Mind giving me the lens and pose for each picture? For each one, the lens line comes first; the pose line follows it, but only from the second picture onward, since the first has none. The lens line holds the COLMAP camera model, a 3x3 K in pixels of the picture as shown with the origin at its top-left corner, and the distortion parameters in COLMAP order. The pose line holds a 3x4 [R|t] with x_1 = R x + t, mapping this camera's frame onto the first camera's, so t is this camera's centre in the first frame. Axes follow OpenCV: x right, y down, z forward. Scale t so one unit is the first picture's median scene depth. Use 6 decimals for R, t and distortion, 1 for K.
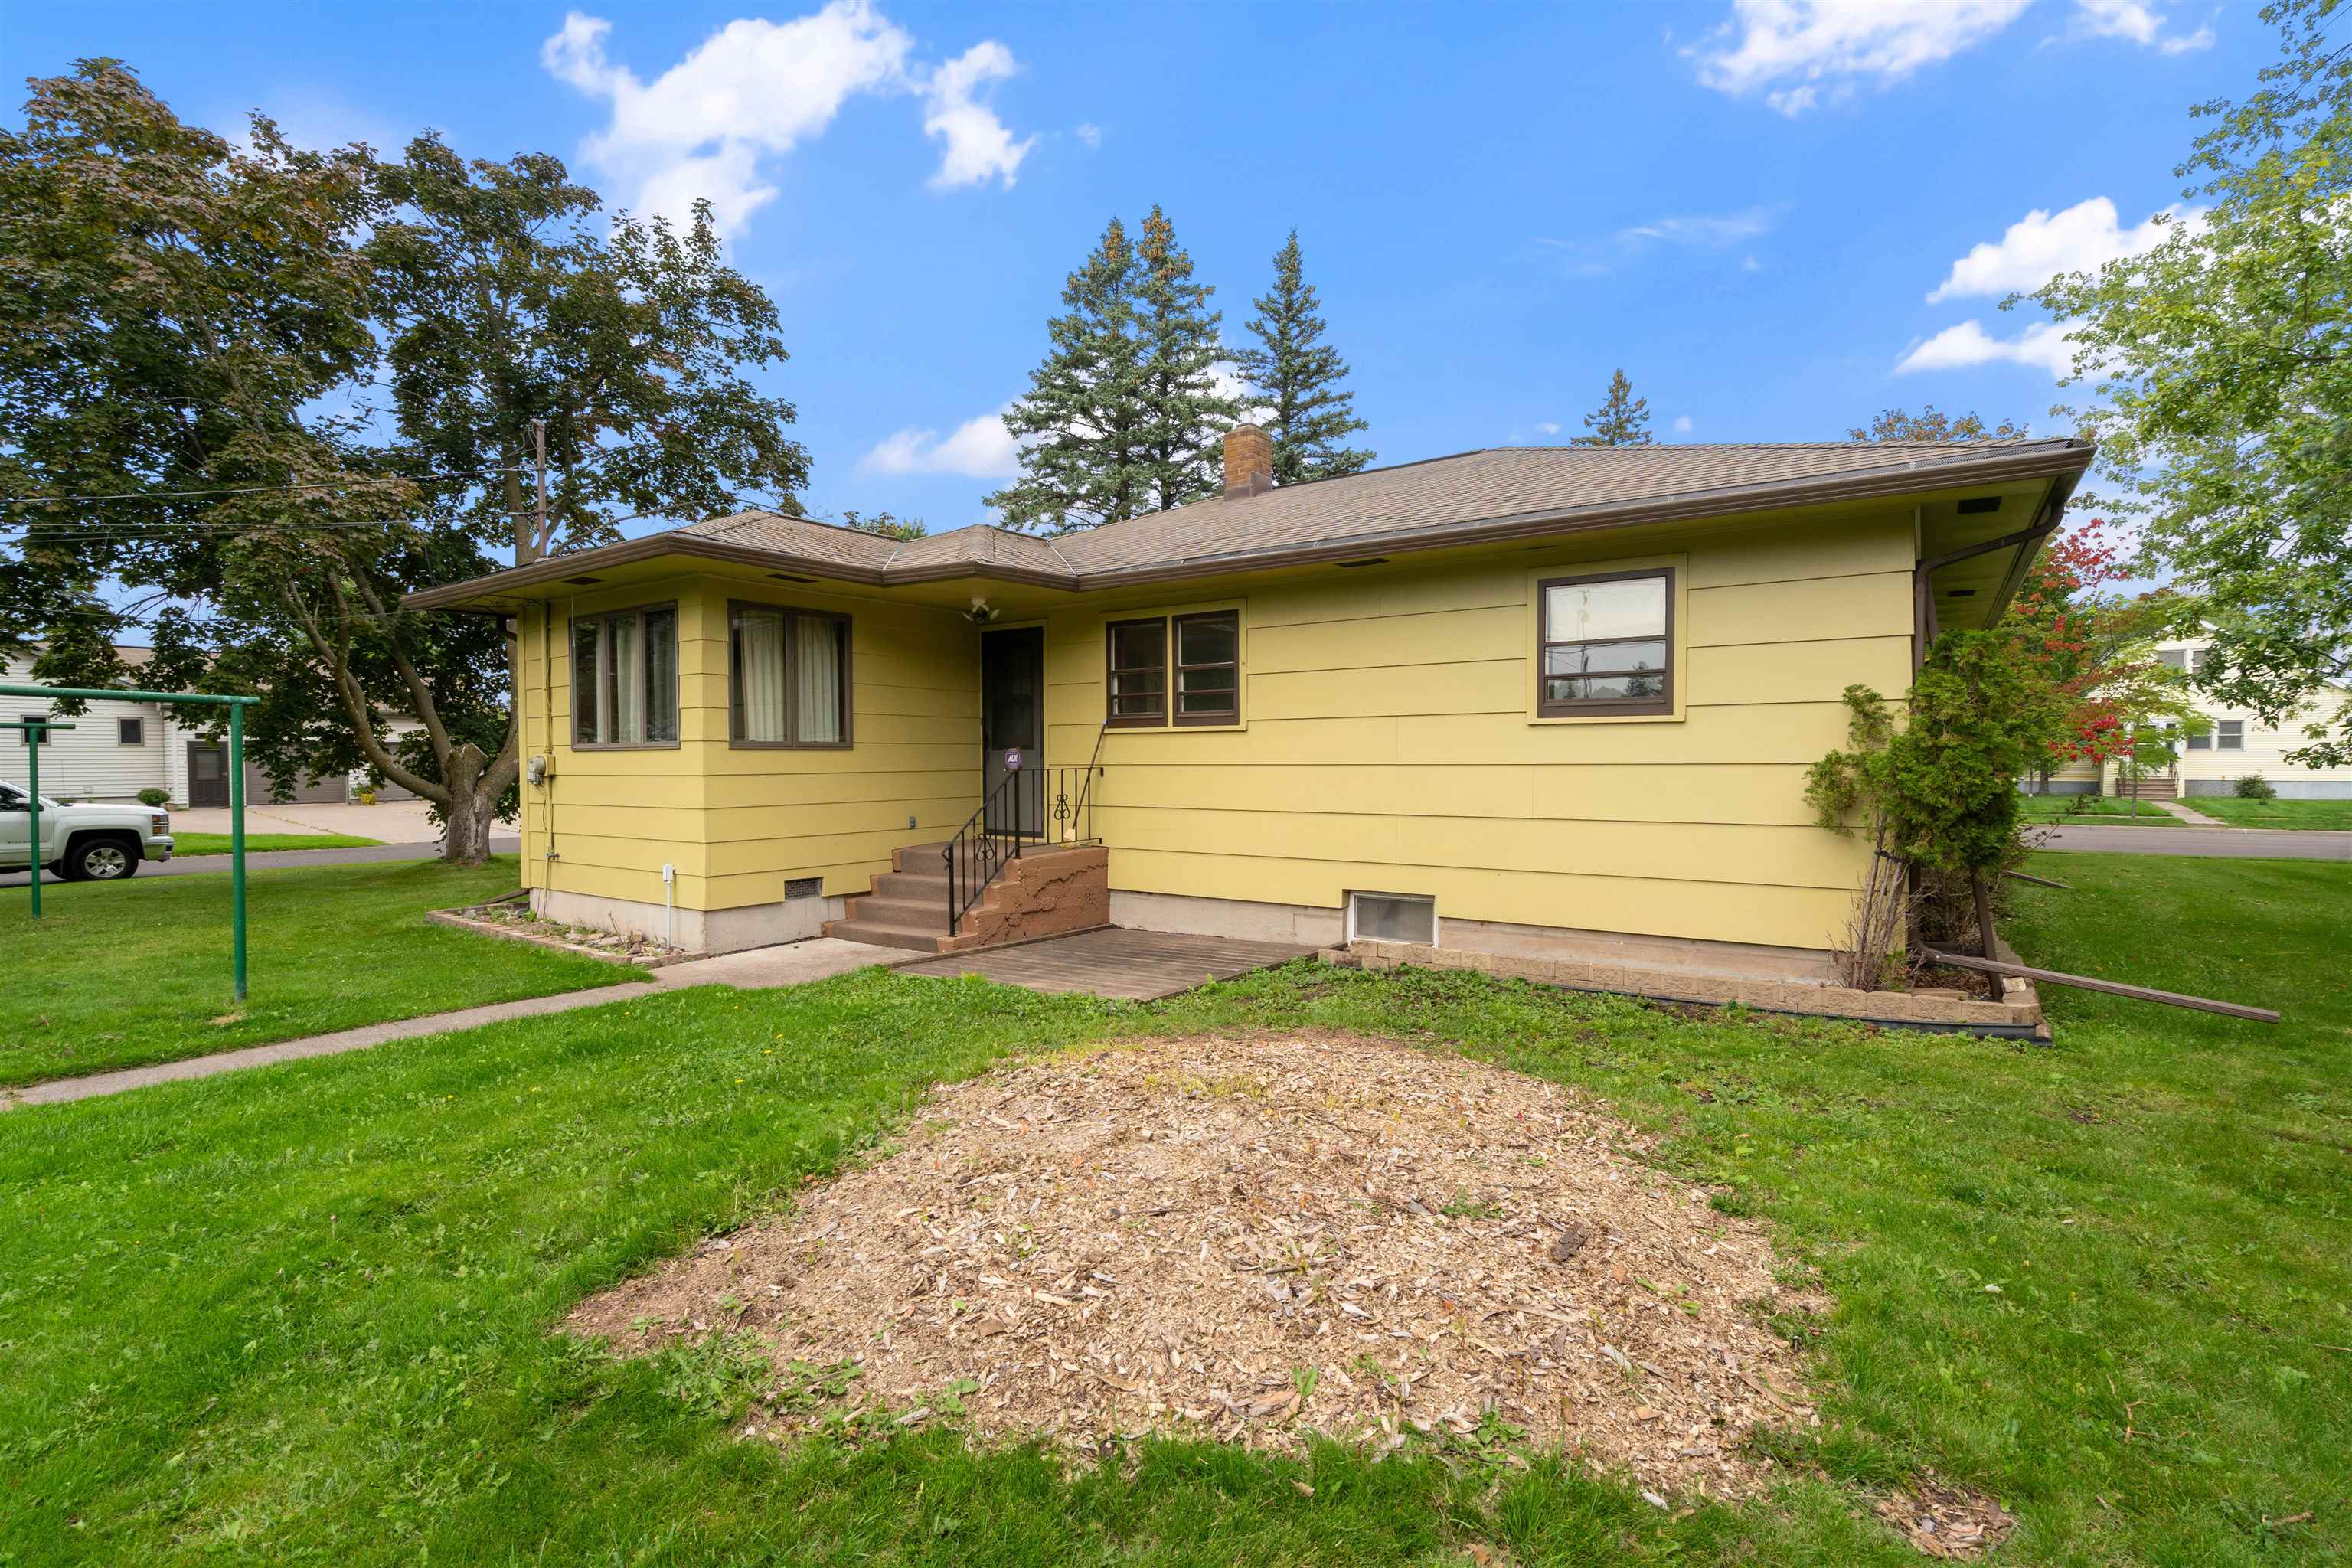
lens RADIAL K [[1077.4, 0, 1171.6], [0, 1077.4, 773.3], [0, 0, 1]] dist [-0.009581, -0.000159]
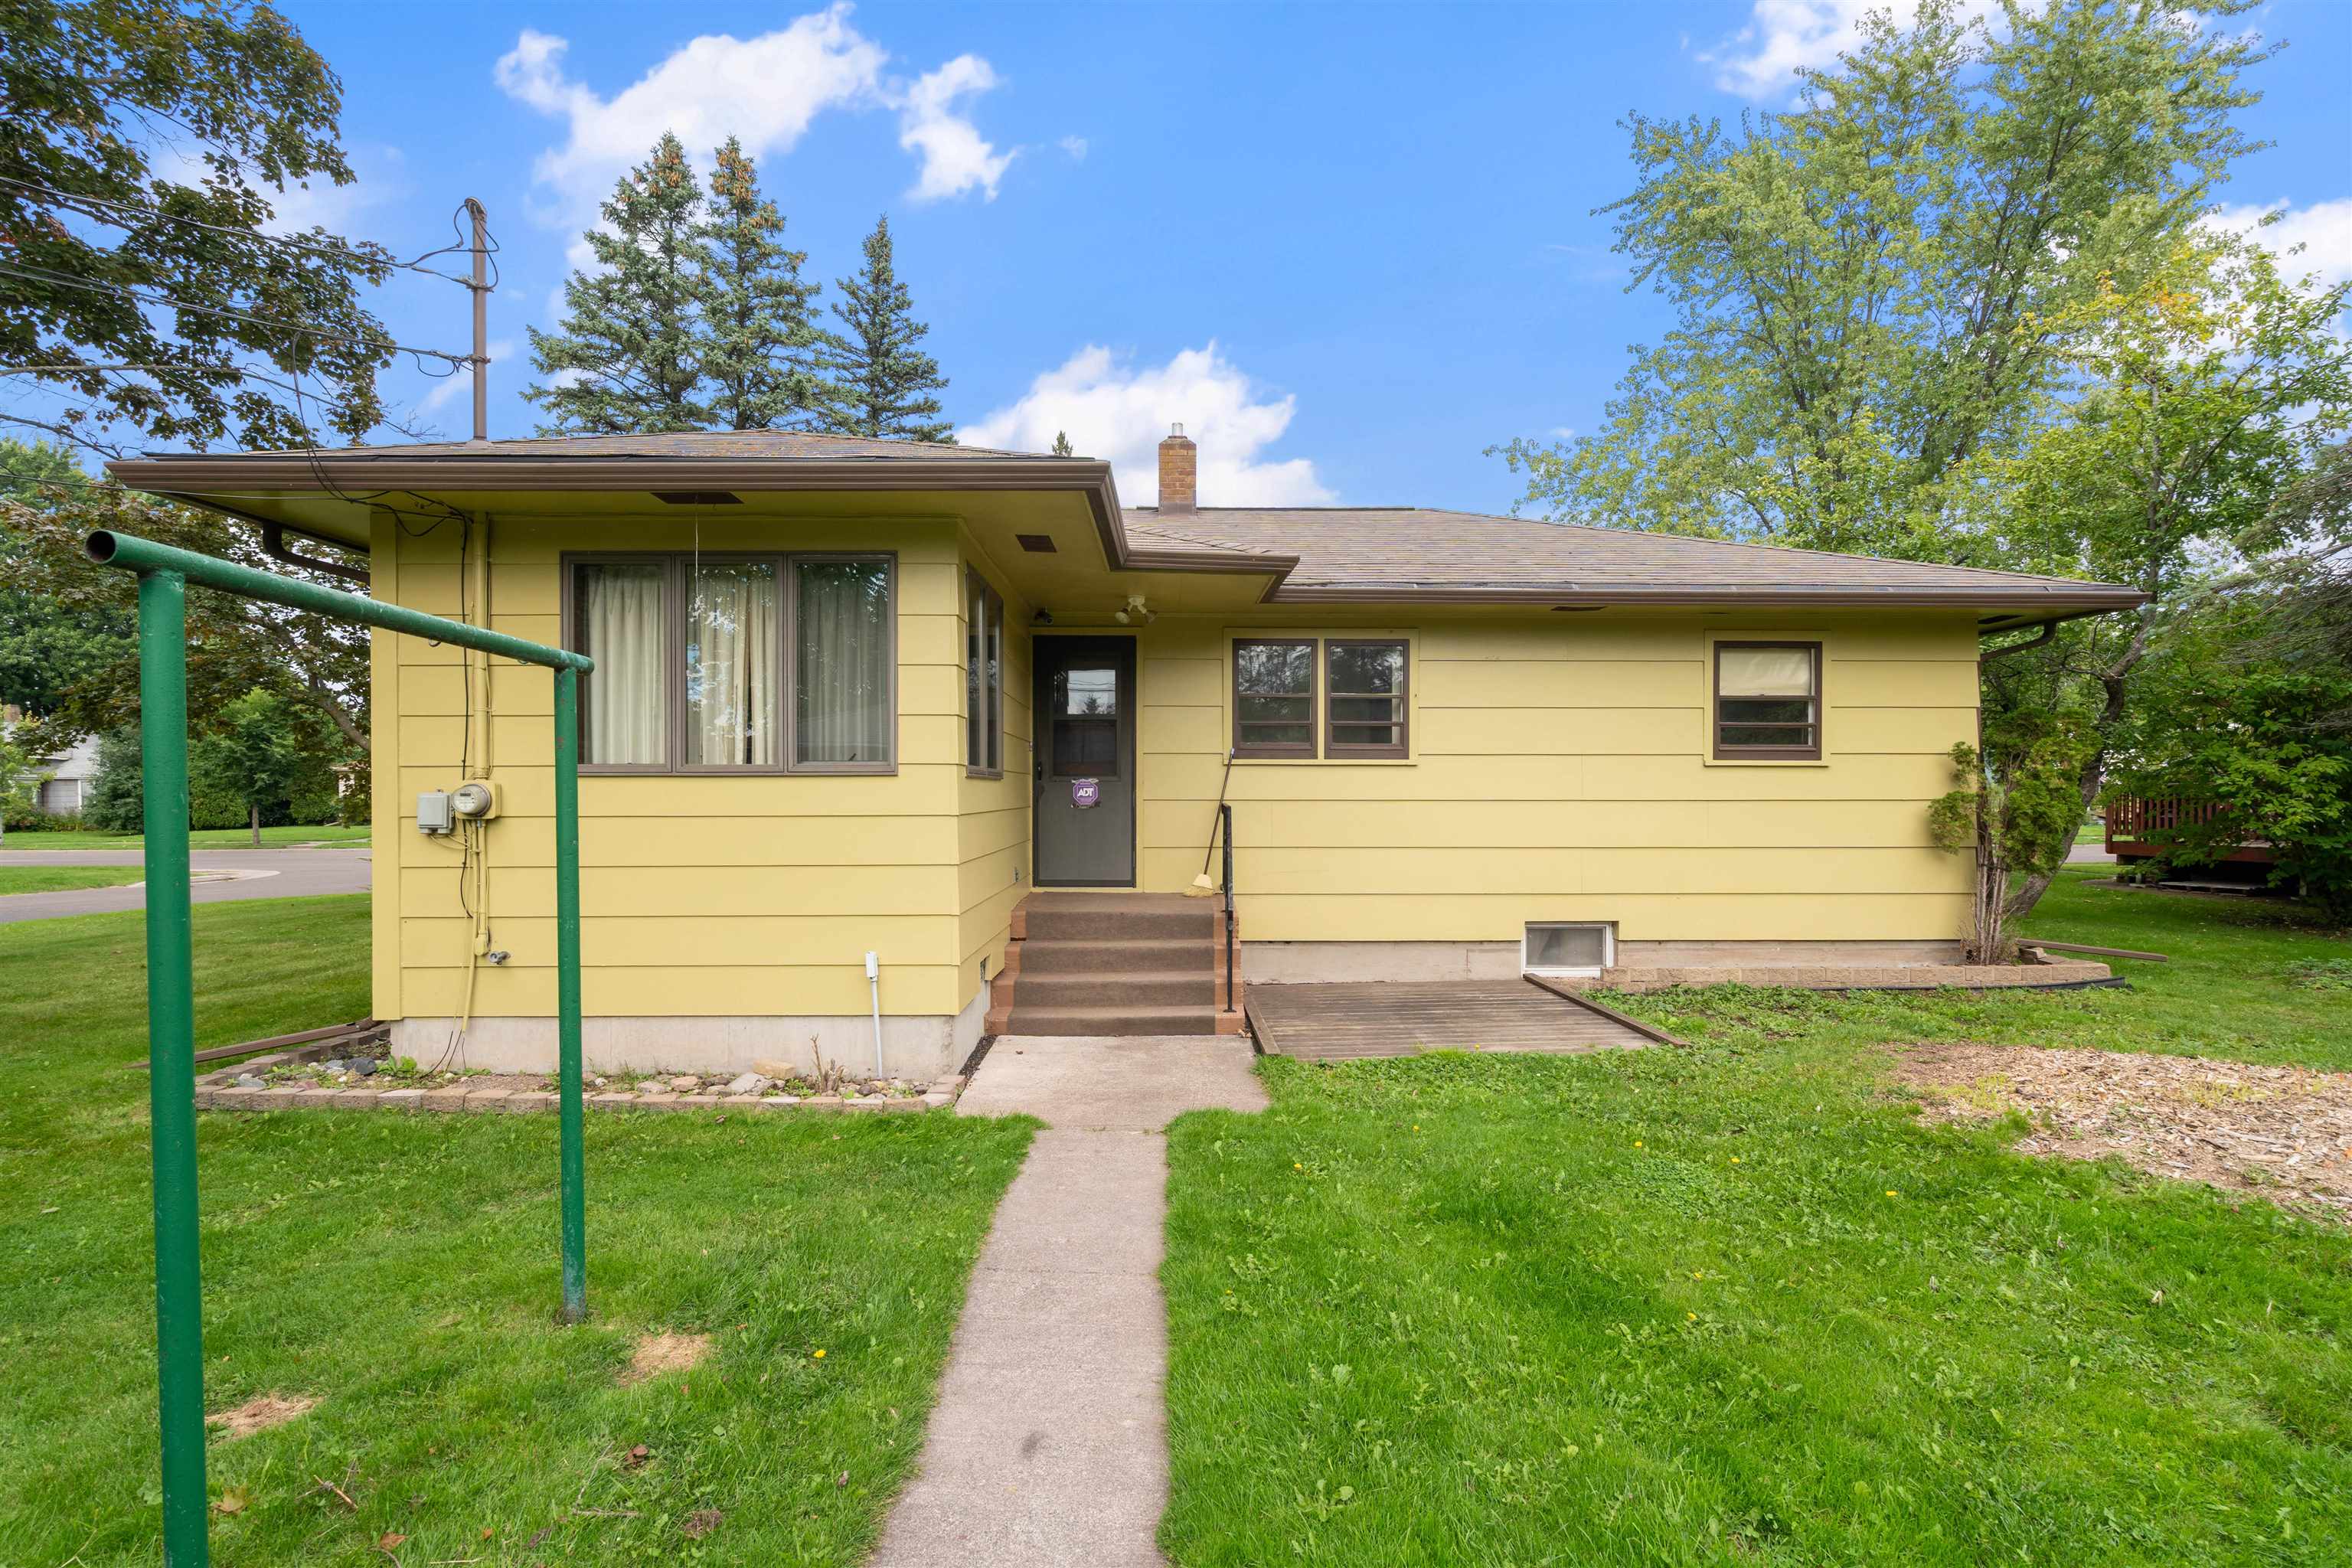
lens RADIAL K [[1077.4, 0, 1174.5], [0, 1077.4, 795.2], [0, 0, 1]] dist [-0.009581, -0.000159]
pose [[0.804367, 0.003525, 0.594122, -0.660903], [0.003551, 0.999936, -0.010740, -0.002587], [-0.594122, 0.010748, 0.804303, 0.343286]]
